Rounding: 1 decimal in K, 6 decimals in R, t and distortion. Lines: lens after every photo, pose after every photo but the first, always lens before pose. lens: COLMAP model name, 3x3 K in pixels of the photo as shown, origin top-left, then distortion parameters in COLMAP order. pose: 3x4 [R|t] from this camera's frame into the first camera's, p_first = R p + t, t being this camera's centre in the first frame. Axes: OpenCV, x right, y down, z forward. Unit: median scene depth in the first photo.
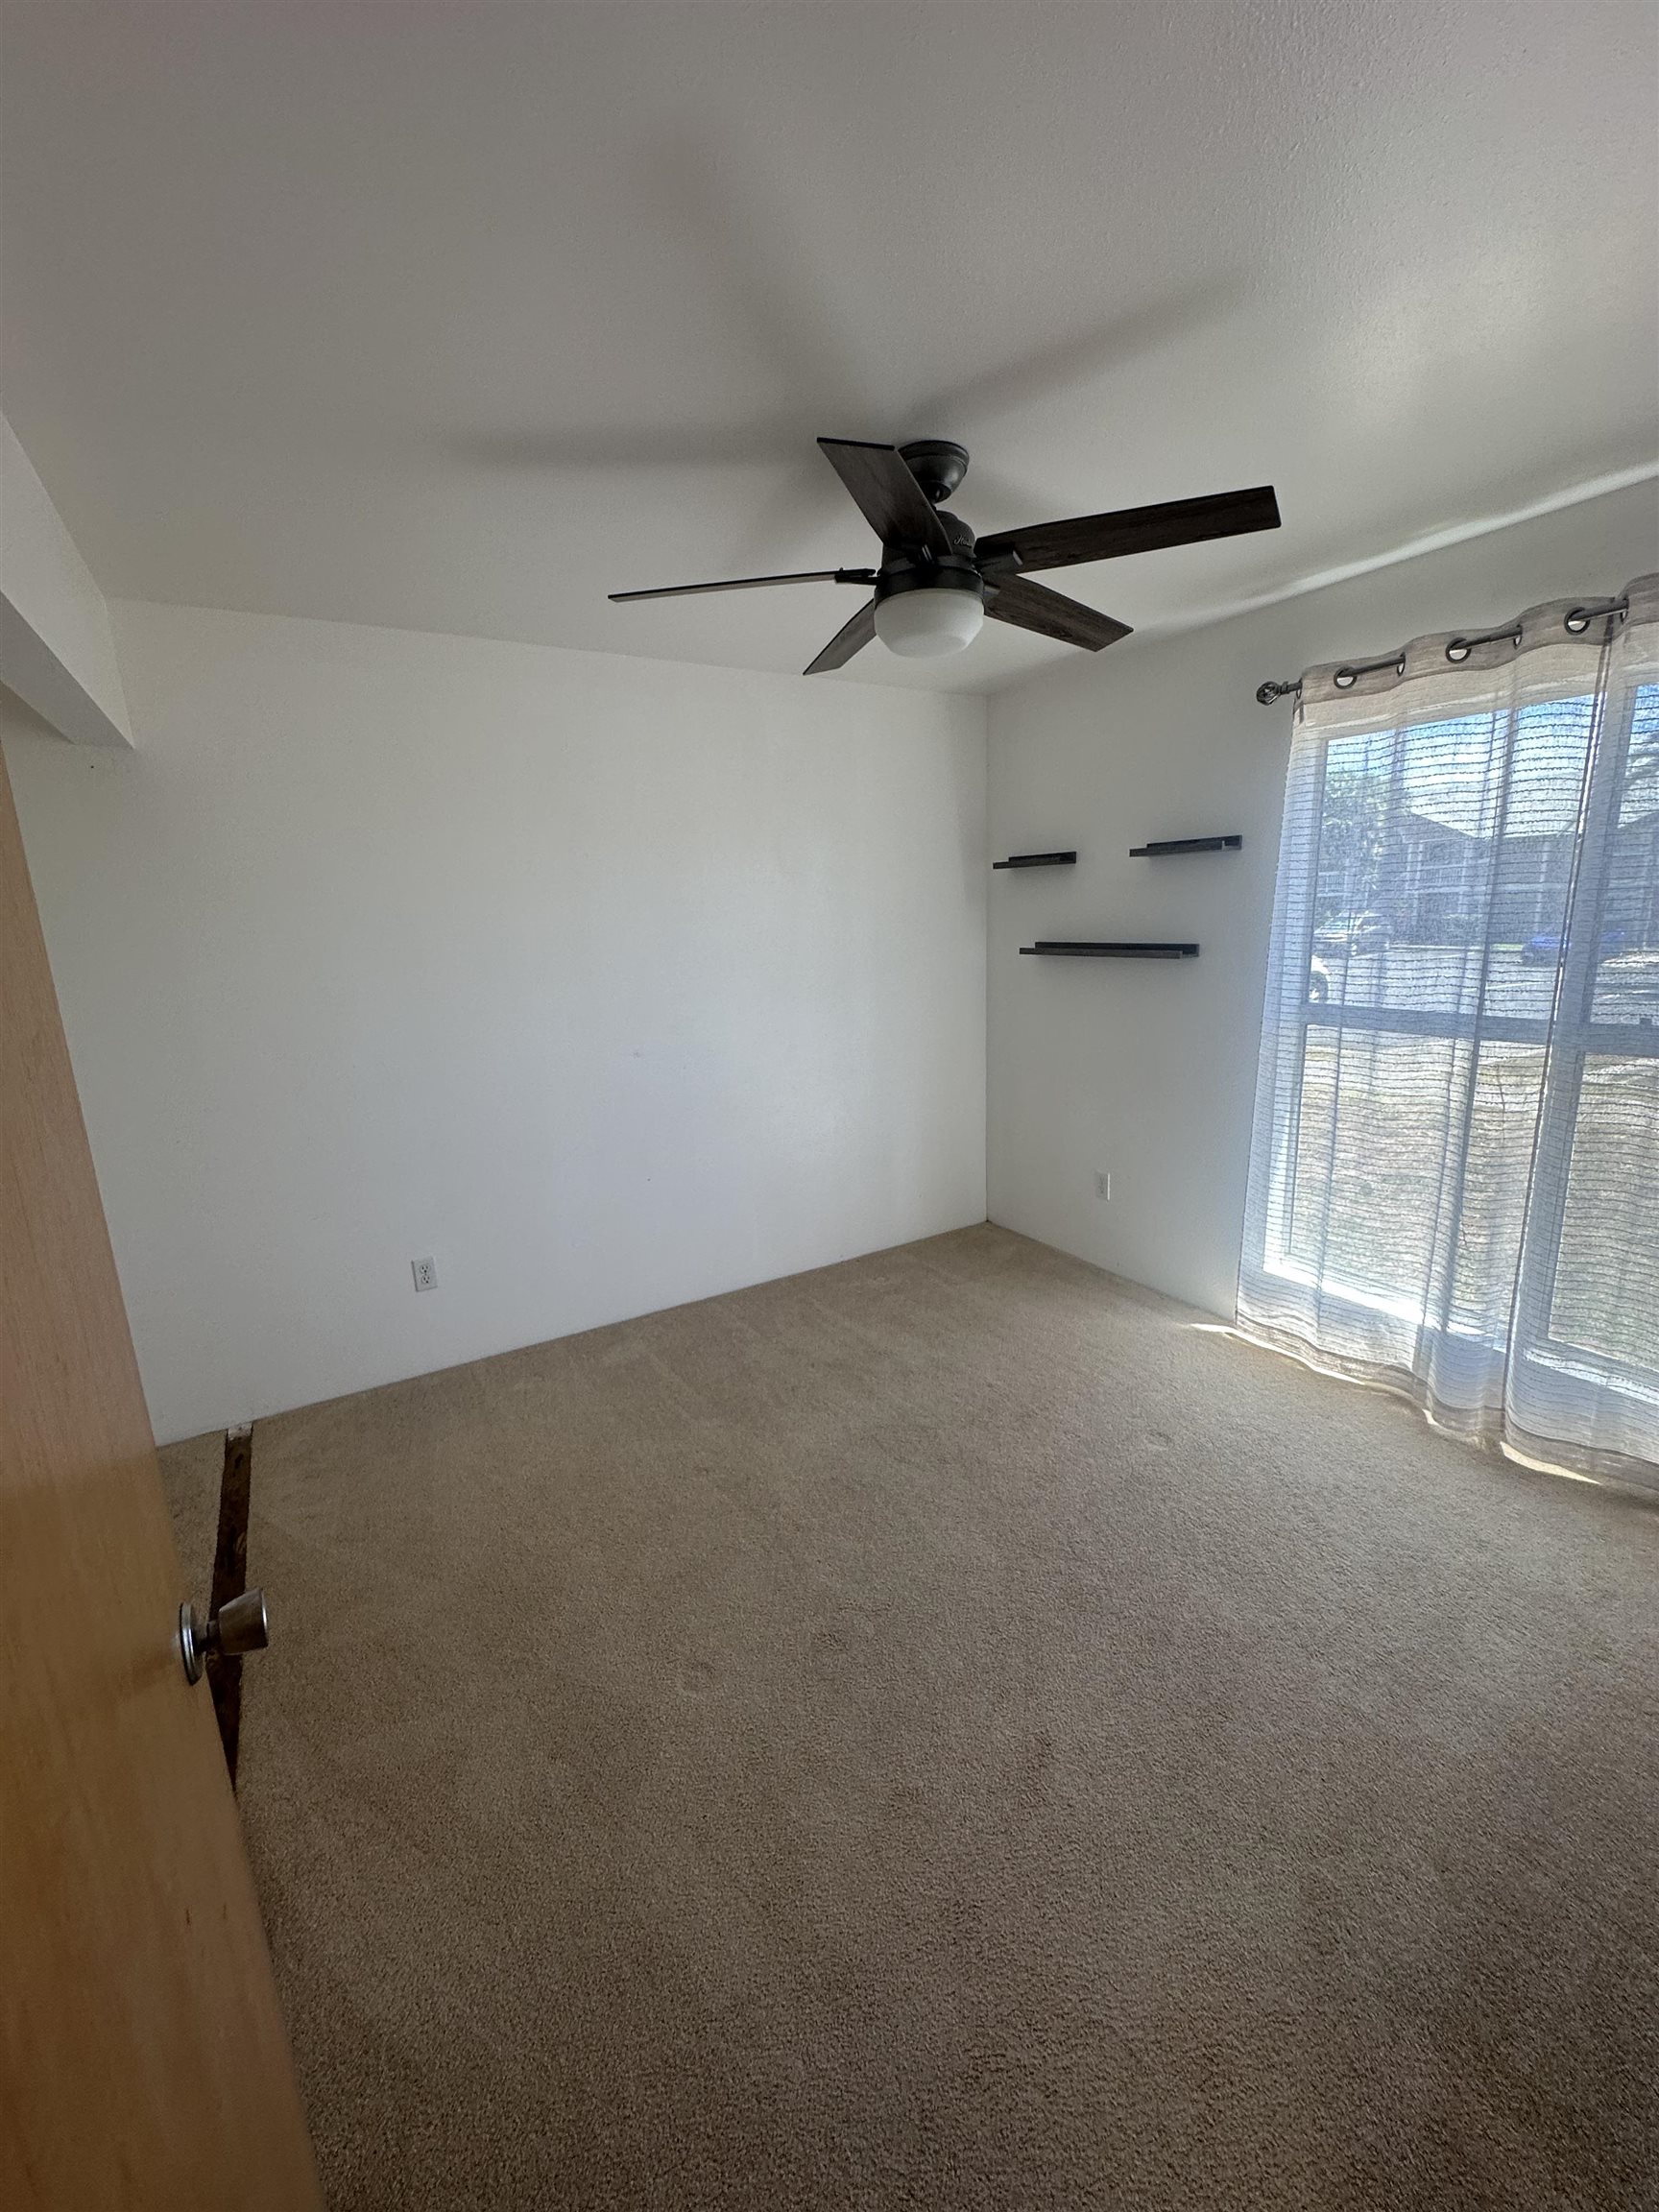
lens RADIAL K [[884.7, 0, 825.6], [0, 884.7, 1101.1], [0, 0, 1]] dist [-0.006049, 0.001744]
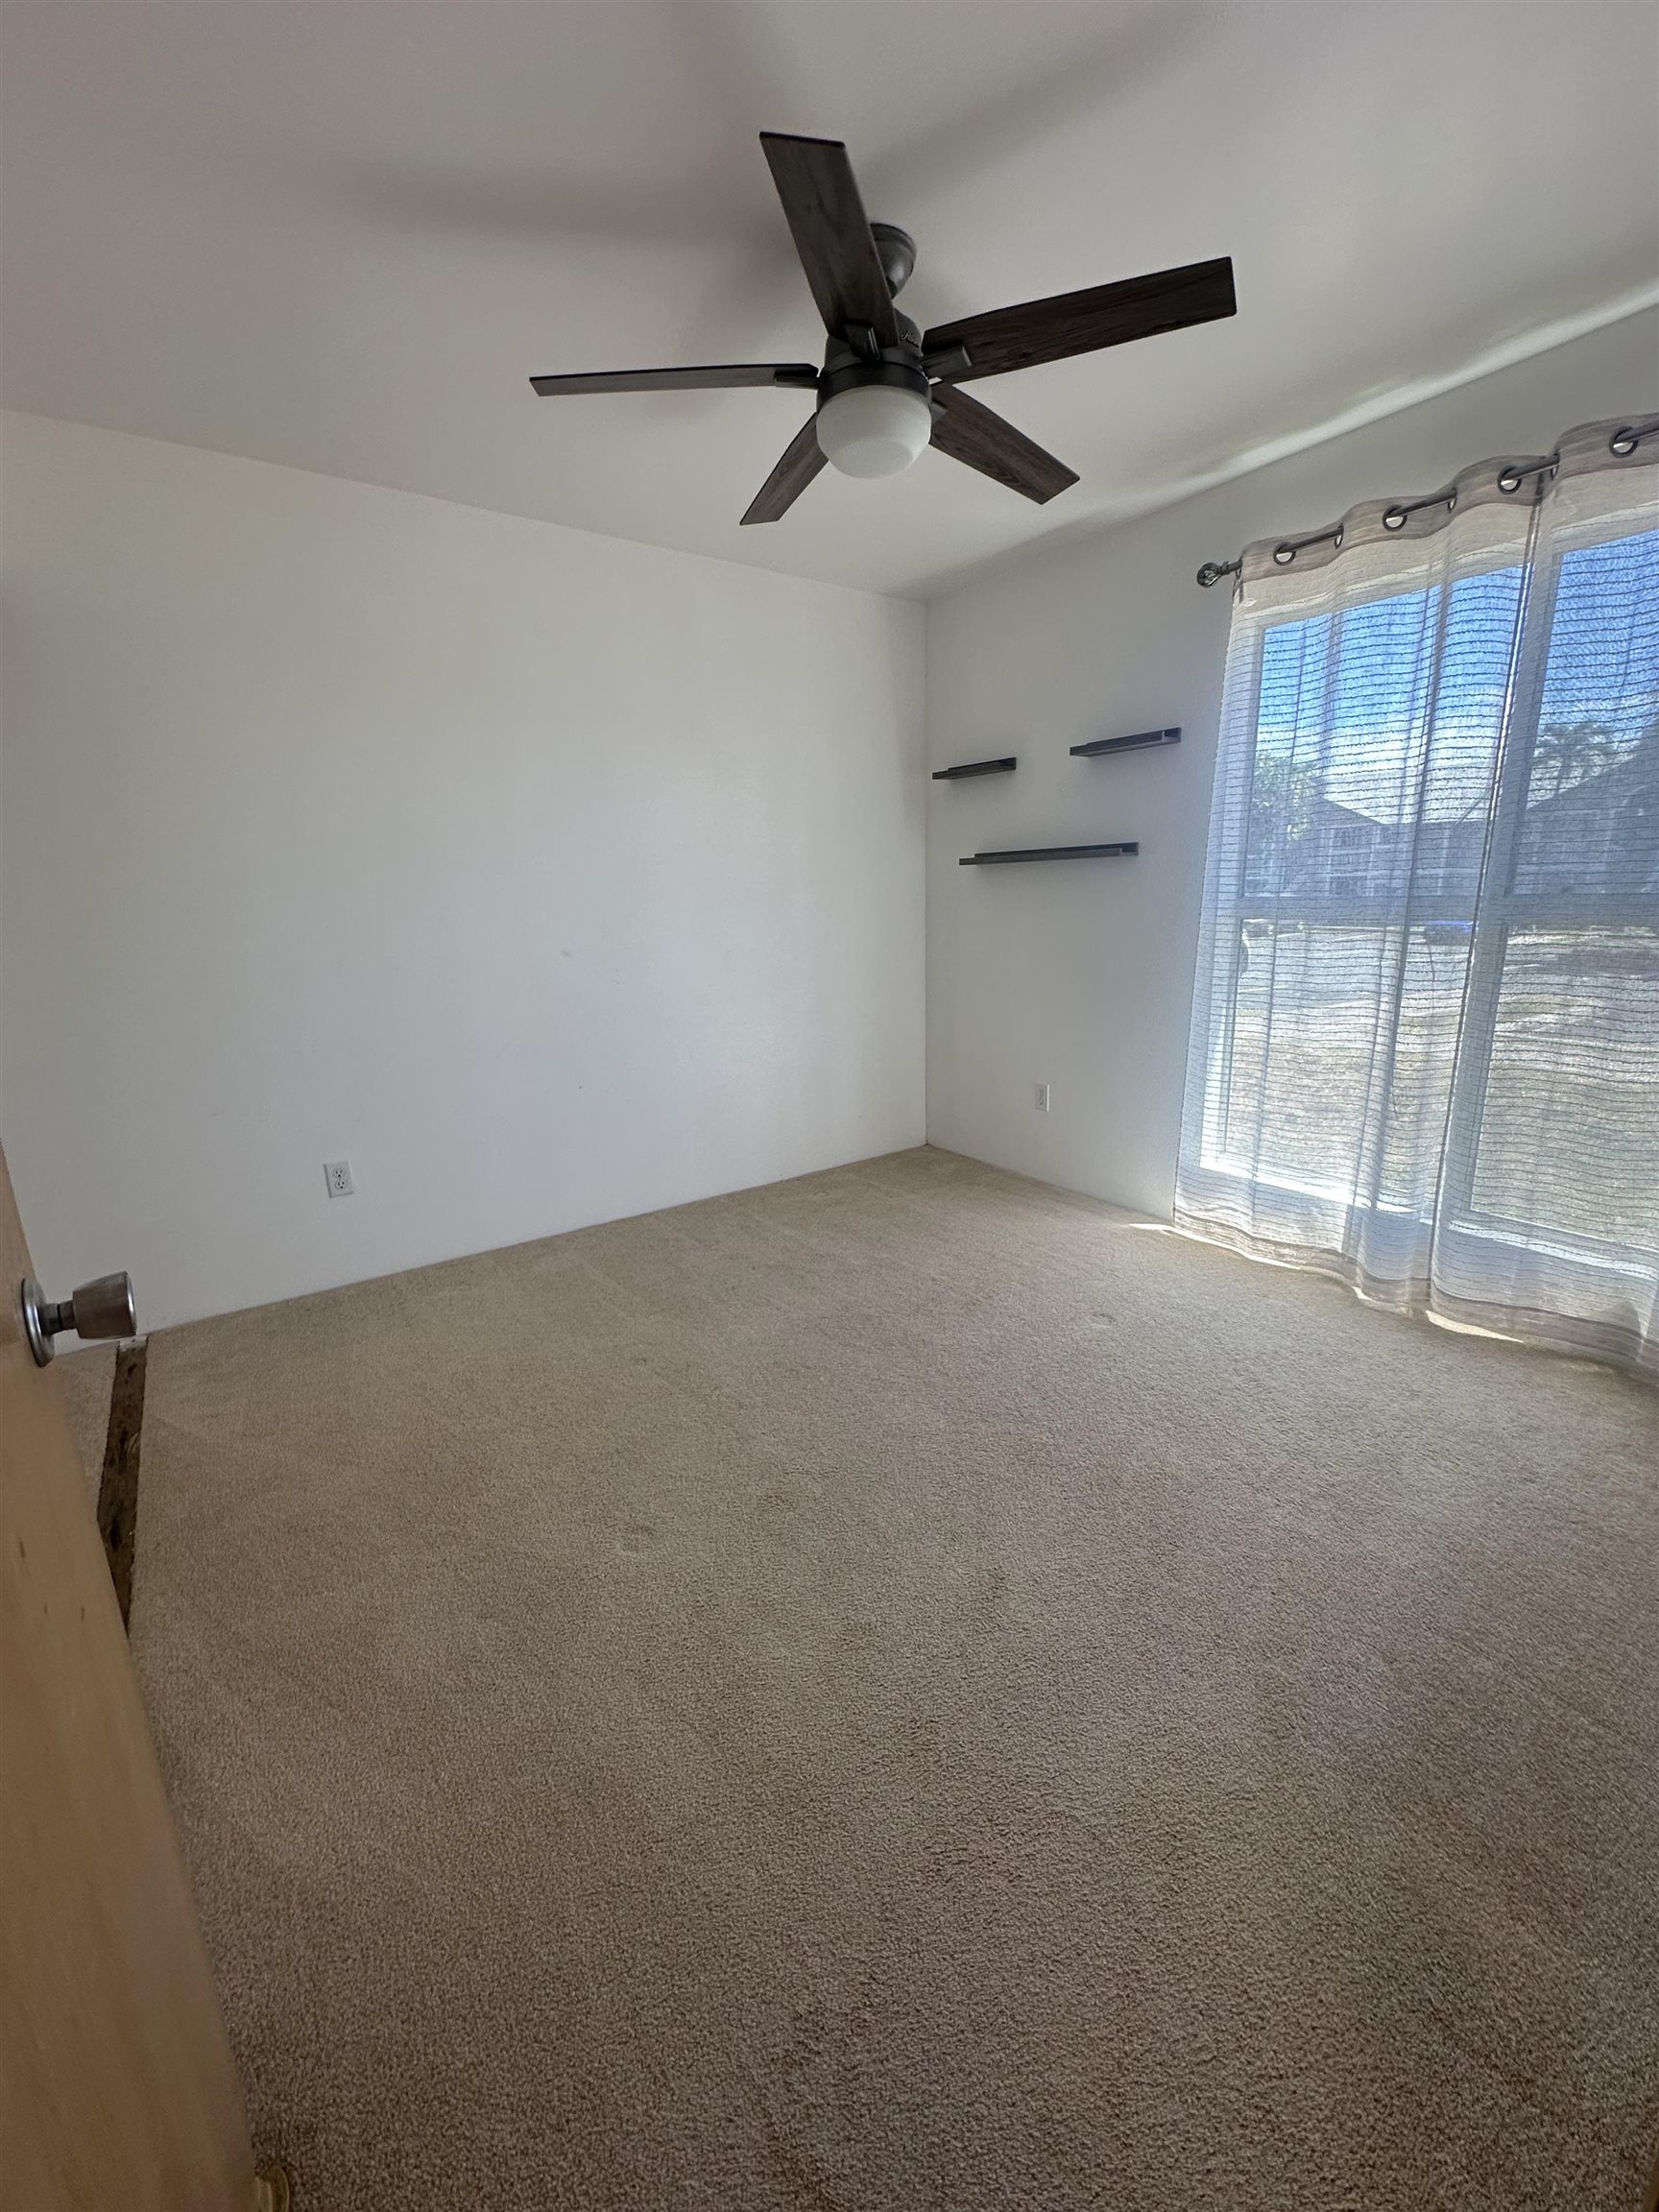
lens RADIAL K [[883.3, 0, 825.6], [0, 883.3, 1101.6], [0, 0, 1]] dist [-0.002650, -0.000129]
pose [[0.997194, -0.006488, 0.074578, -0.009491], [0.005184, 0.999831, 0.017658, 0.143421], [-0.074680, -0.017222, 0.997059, 0.037182]]
